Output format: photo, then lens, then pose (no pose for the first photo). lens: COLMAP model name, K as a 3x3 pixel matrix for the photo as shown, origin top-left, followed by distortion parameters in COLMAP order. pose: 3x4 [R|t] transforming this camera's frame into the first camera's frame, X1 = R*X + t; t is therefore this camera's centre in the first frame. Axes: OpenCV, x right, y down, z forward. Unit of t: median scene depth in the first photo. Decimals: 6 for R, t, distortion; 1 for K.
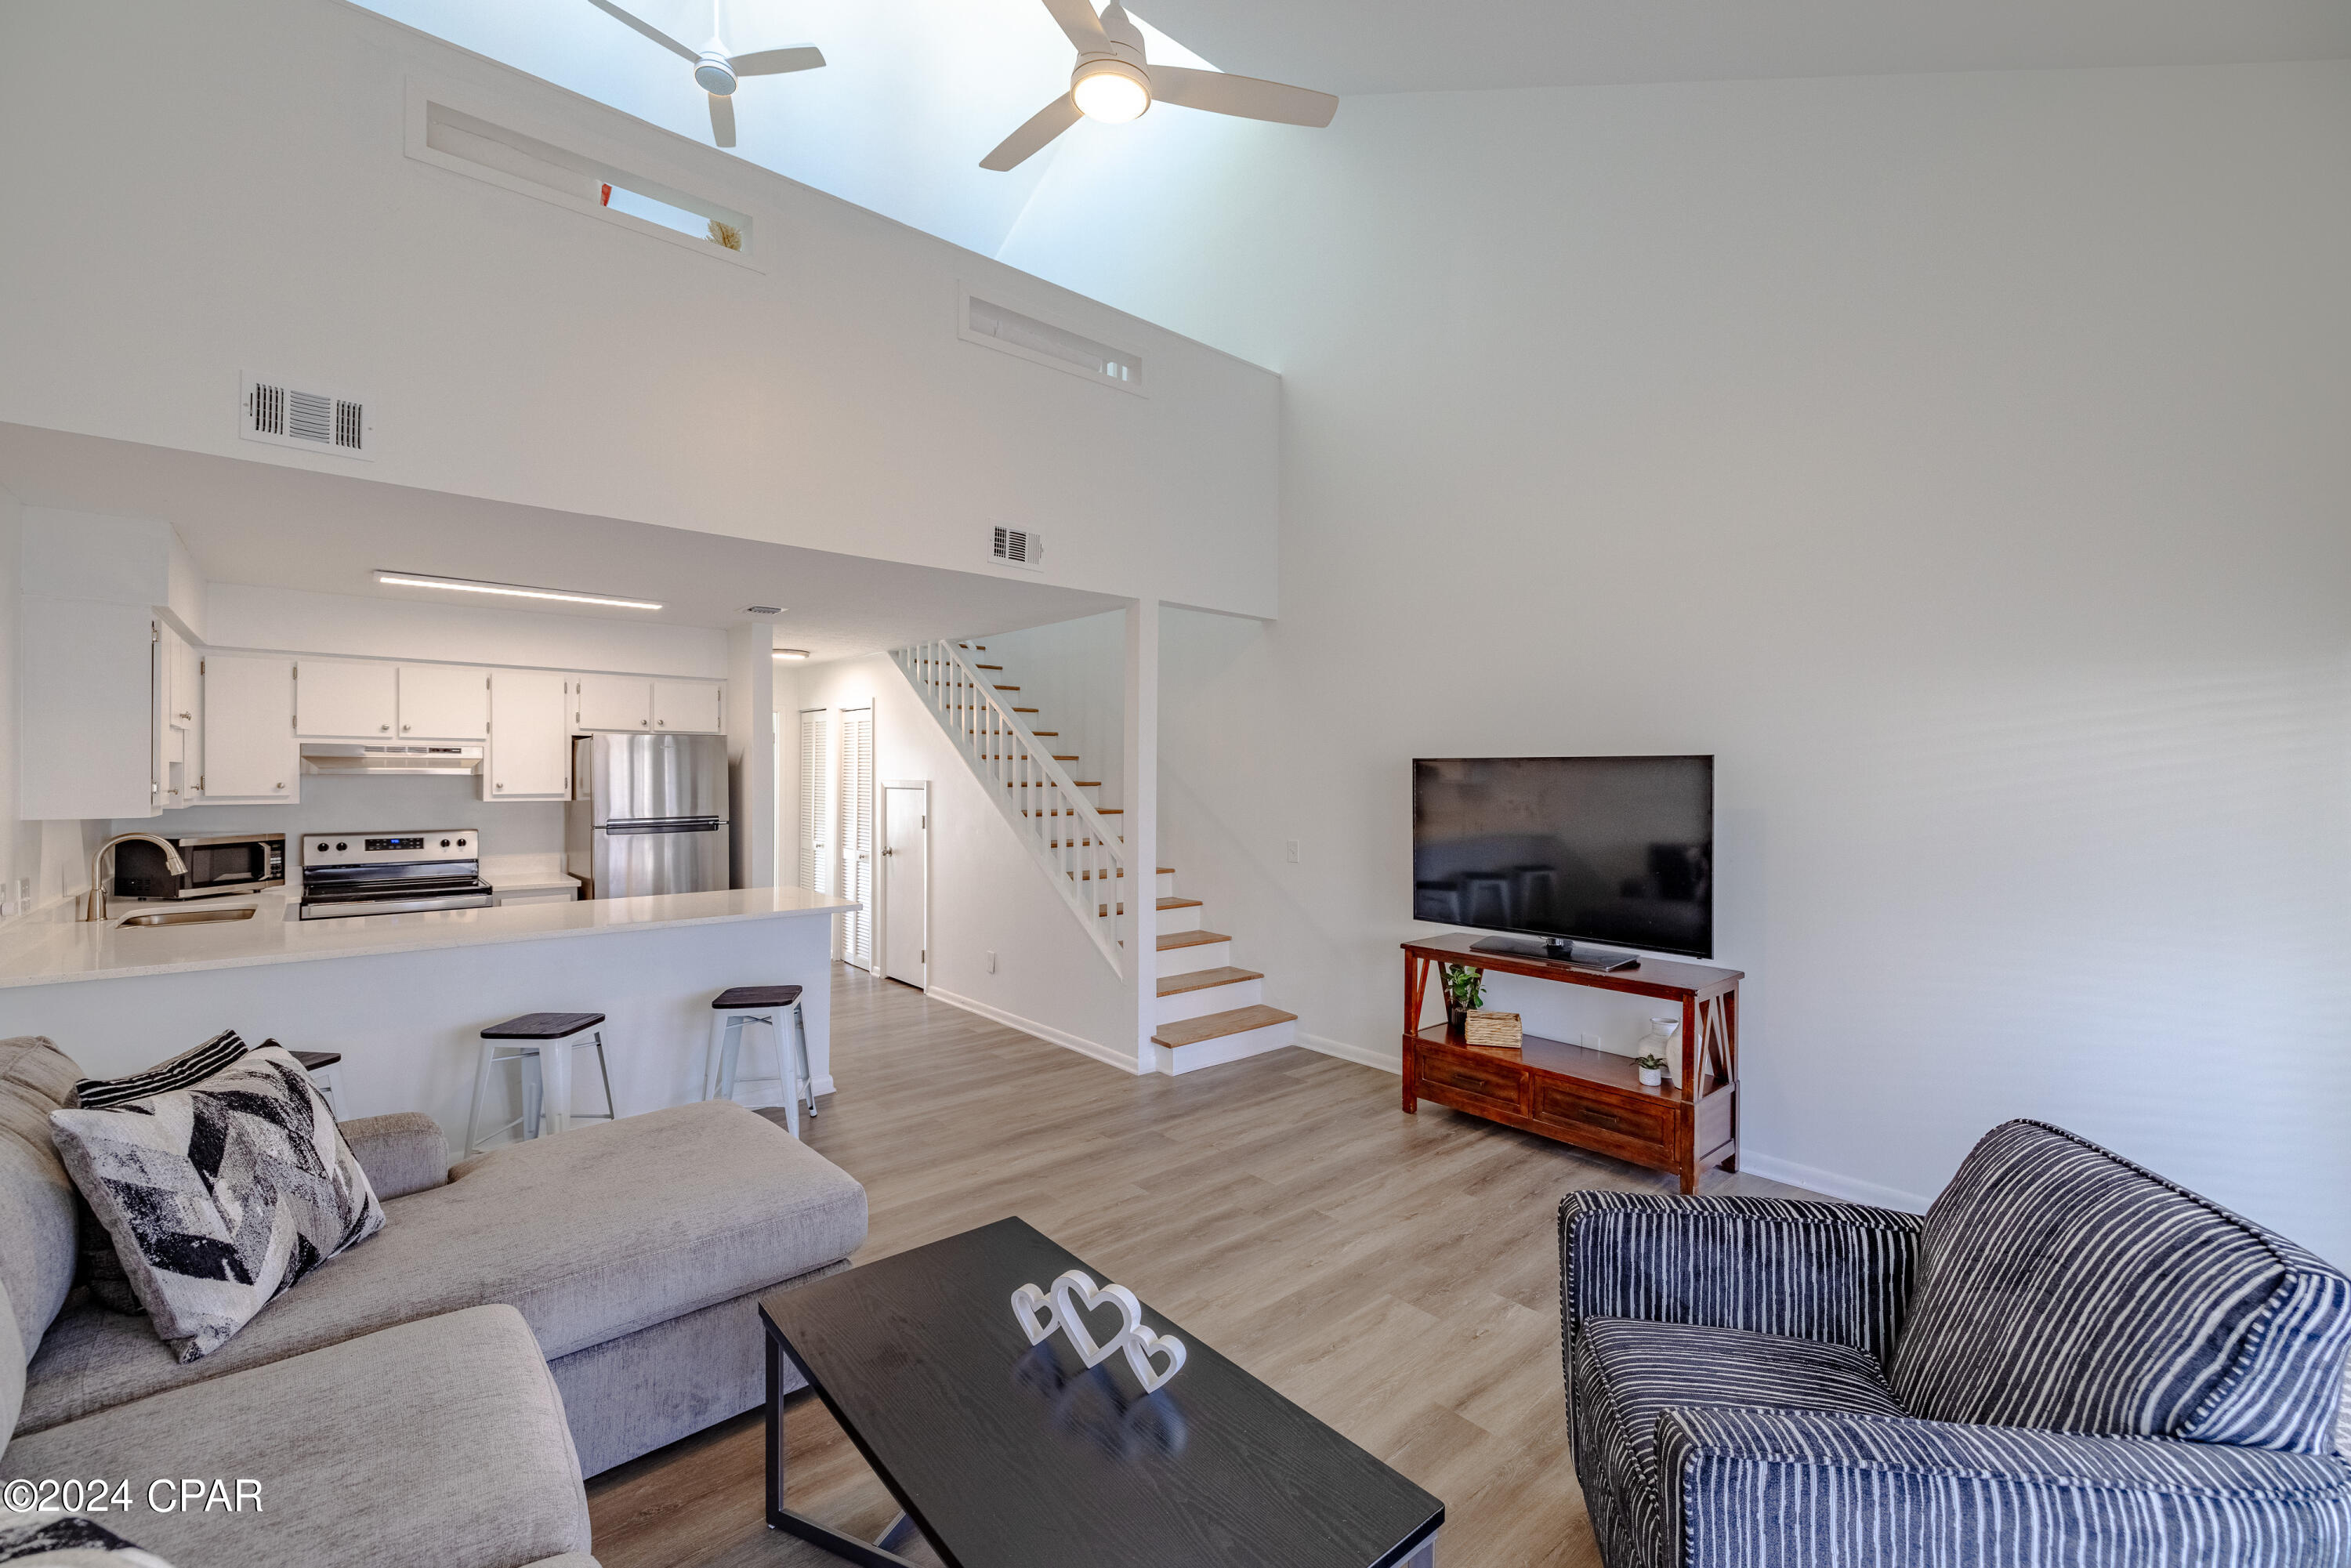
lens RADIAL K [[987.0, 0, 1160.0], [0, 987.0, 776.2], [0, 0, 1]] dist [0.000042, -0.001267]
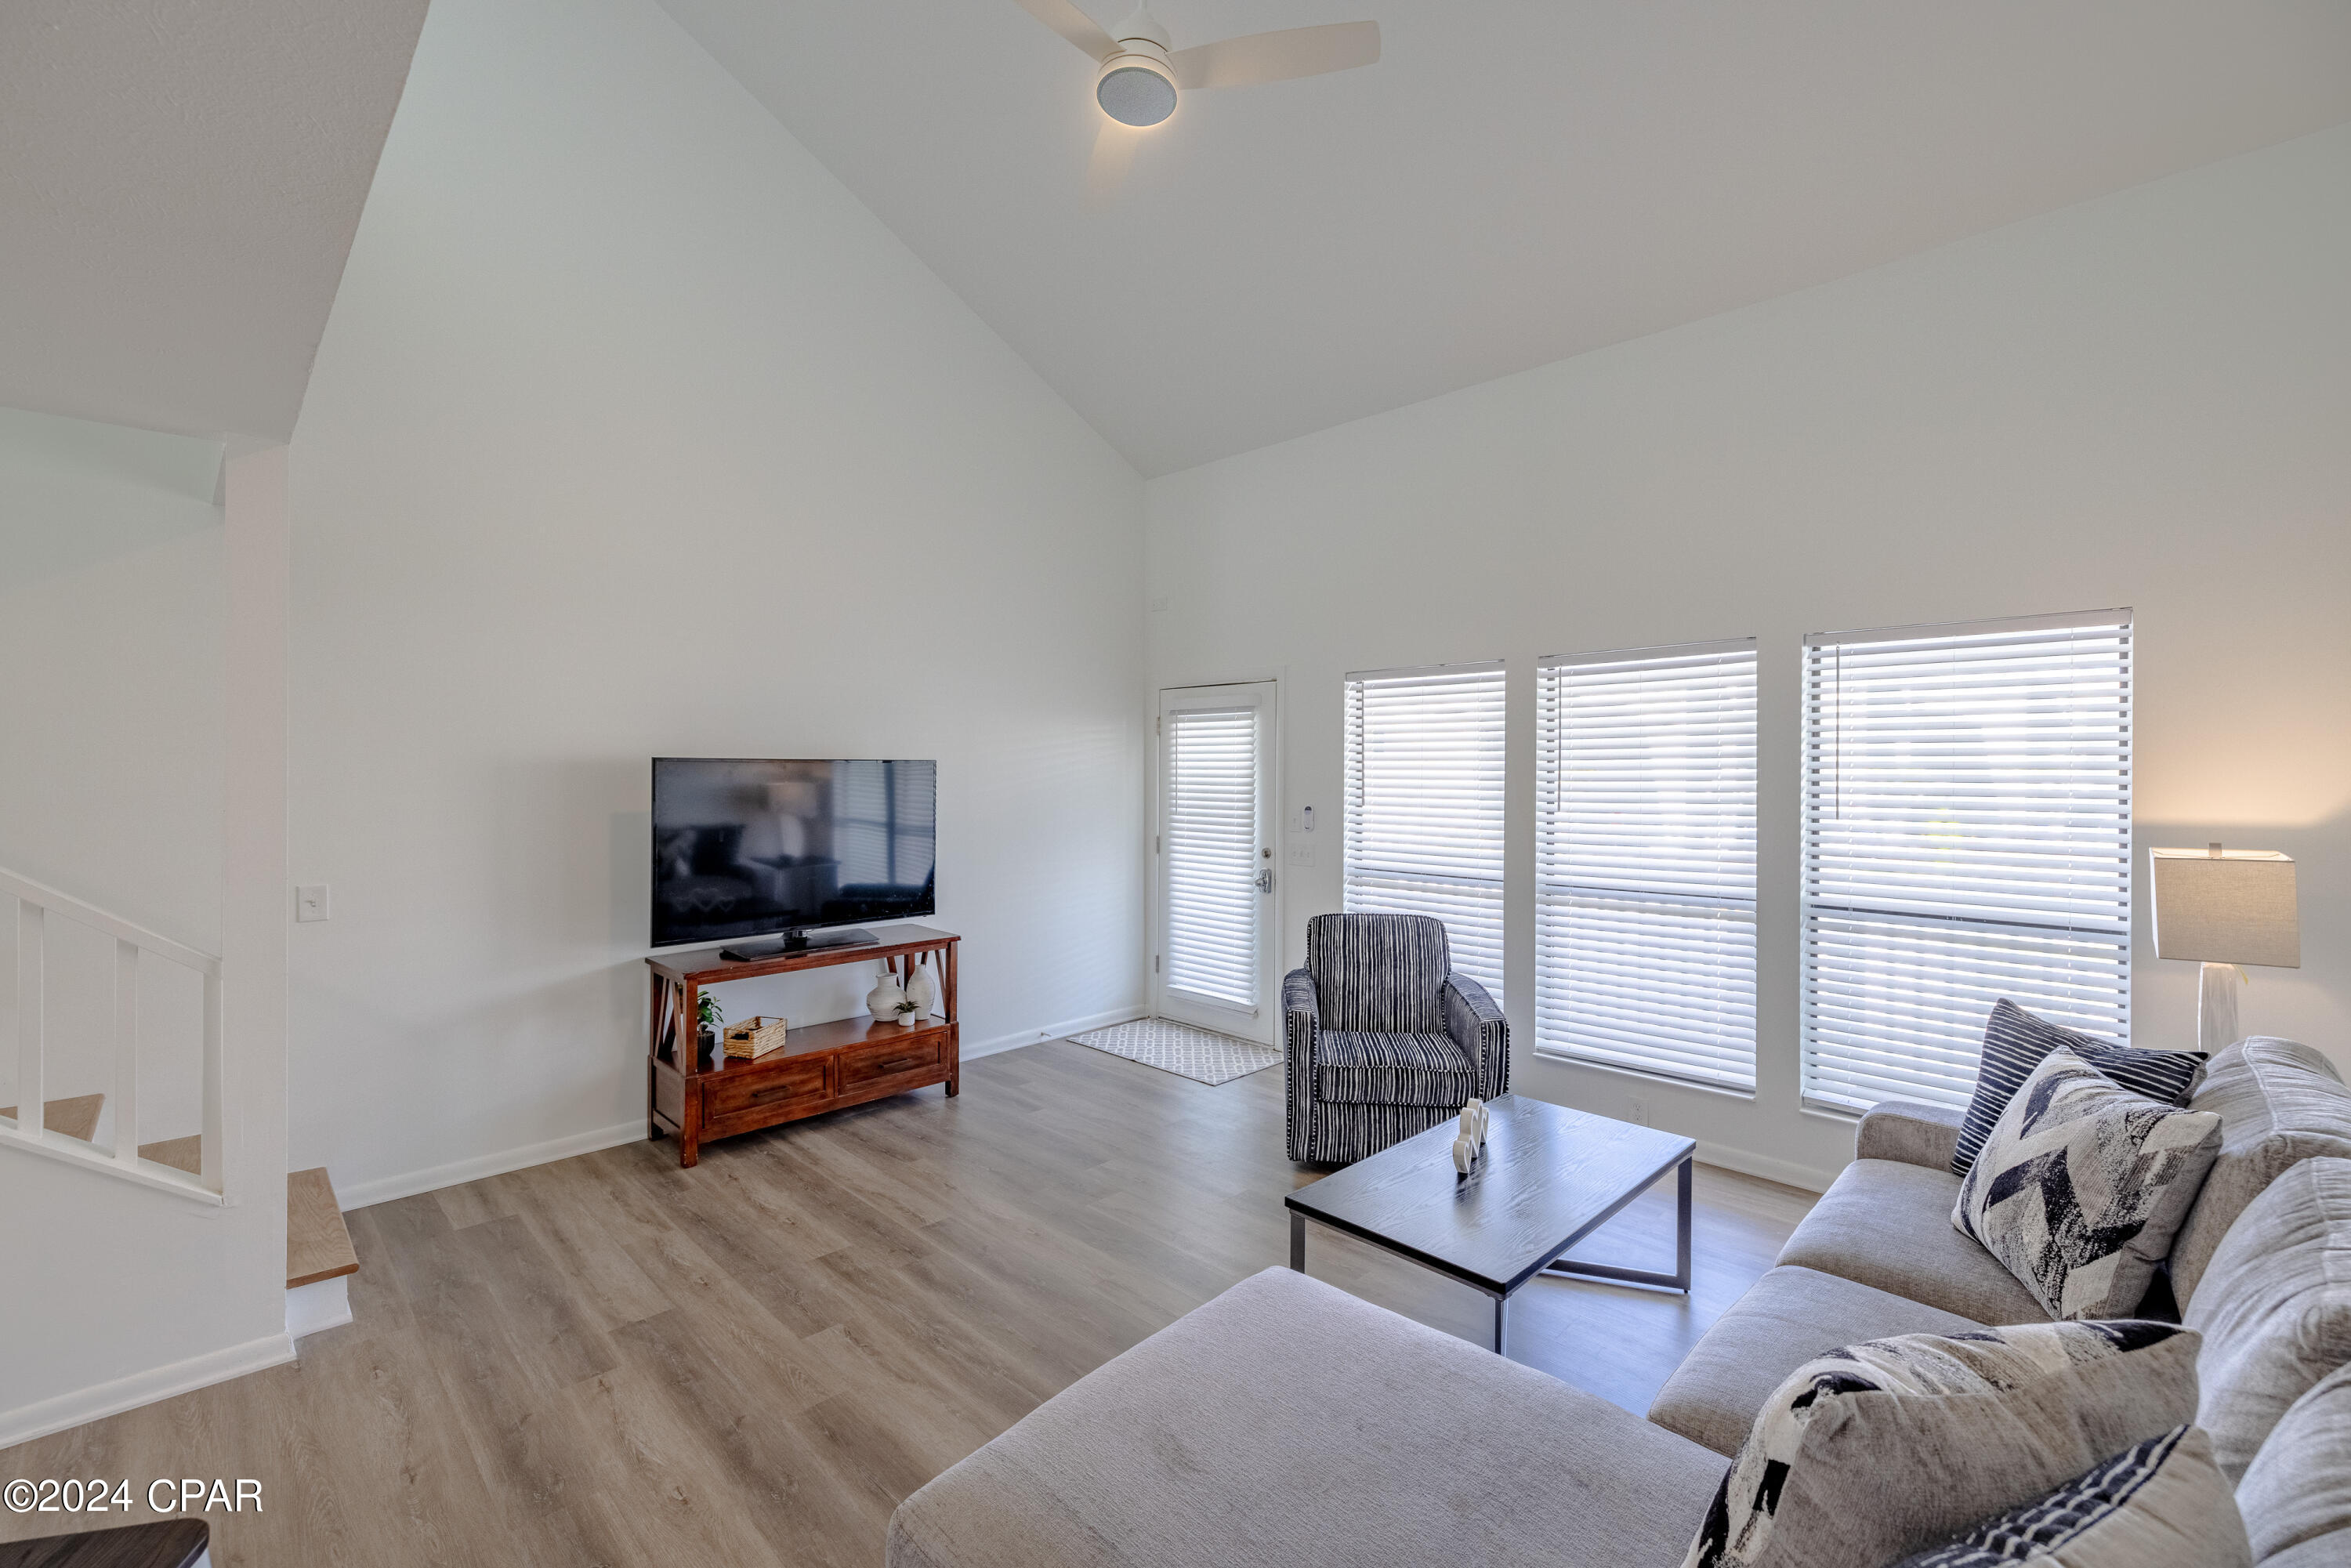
lens RADIAL K [[987.0, 0, 1162.9], [0, 987.0, 763.3], [0, 0, 1]] dist [0.000042, -0.001267]
pose [[-0.080354, 0.003010, 0.996762, -0.631433], [-0.001119, 0.999995, -0.003110, -0.011525], [-0.996766, -0.001366, -0.080350, 0.638005]]
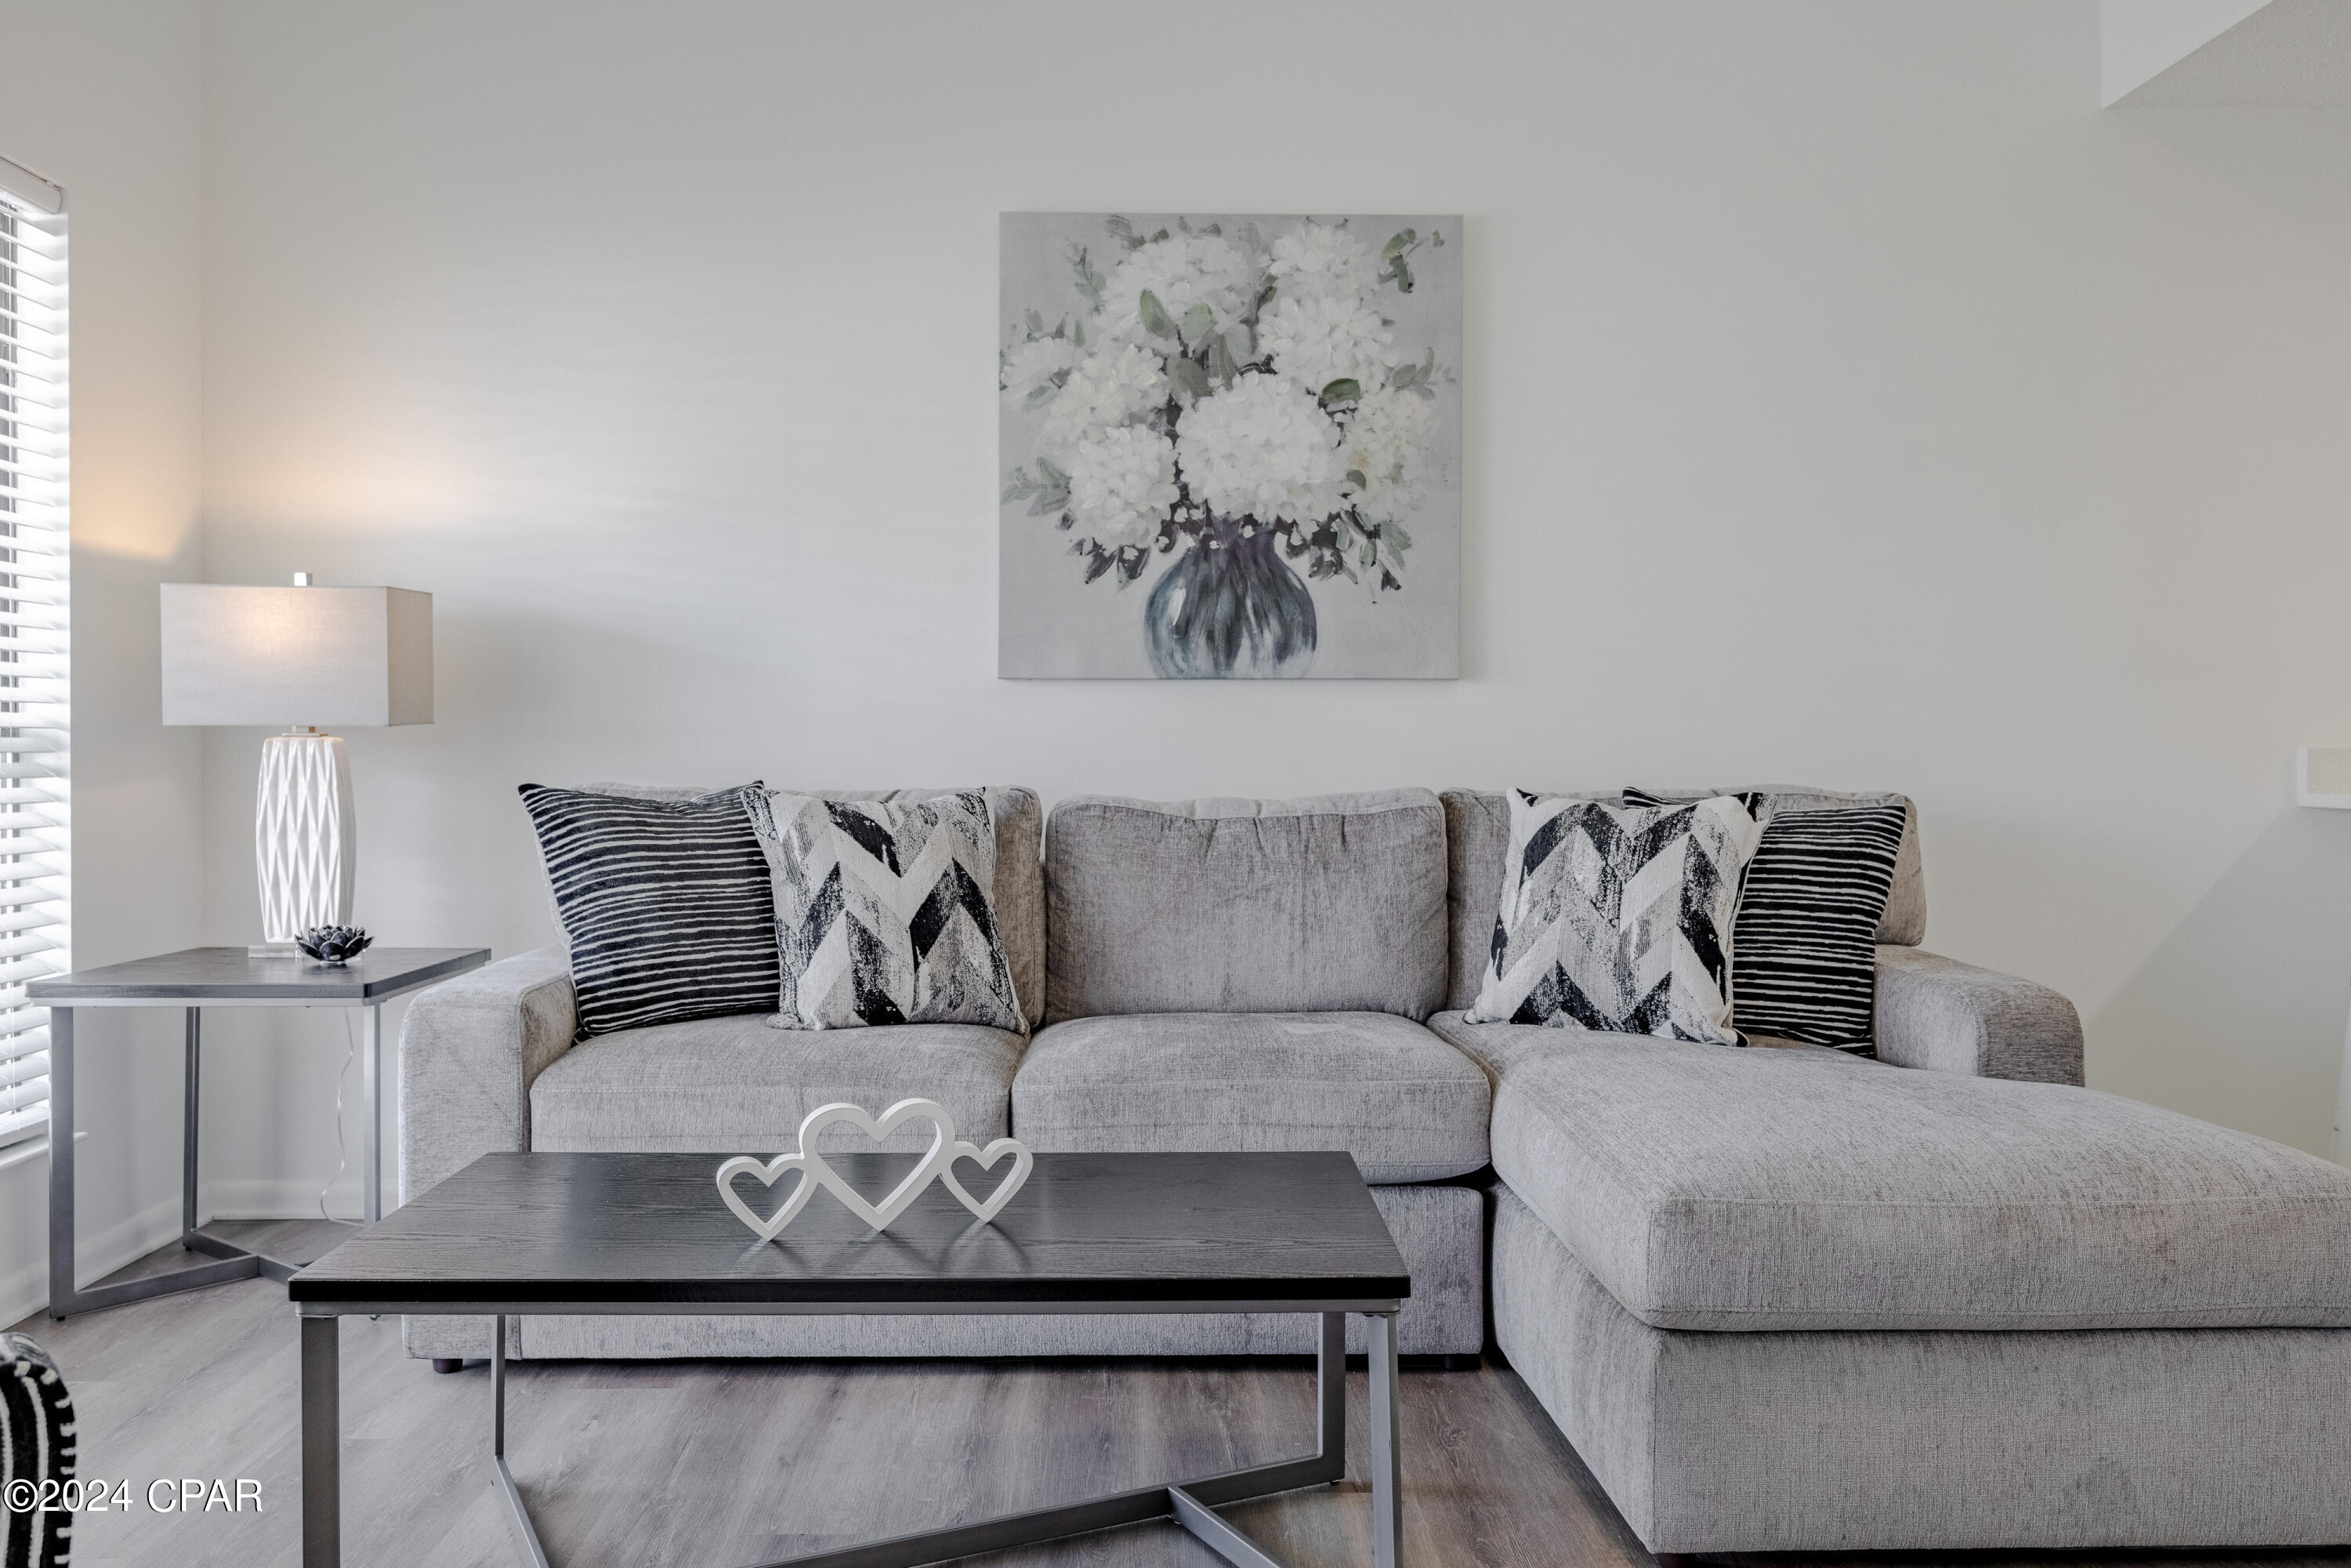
lens RADIAL K [[1855.3, 0, 1166.9], [0, 1855.3, 746.7], [0, 0, 1]] dist [0.012265, -0.000457]
pose [[-0.631460, -0.000429, -0.775408, 0.304669], [-0.003568, 0.999991, 0.002352, 0.106353], [0.775400, 0.004251, -0.631456, 0.759414]]
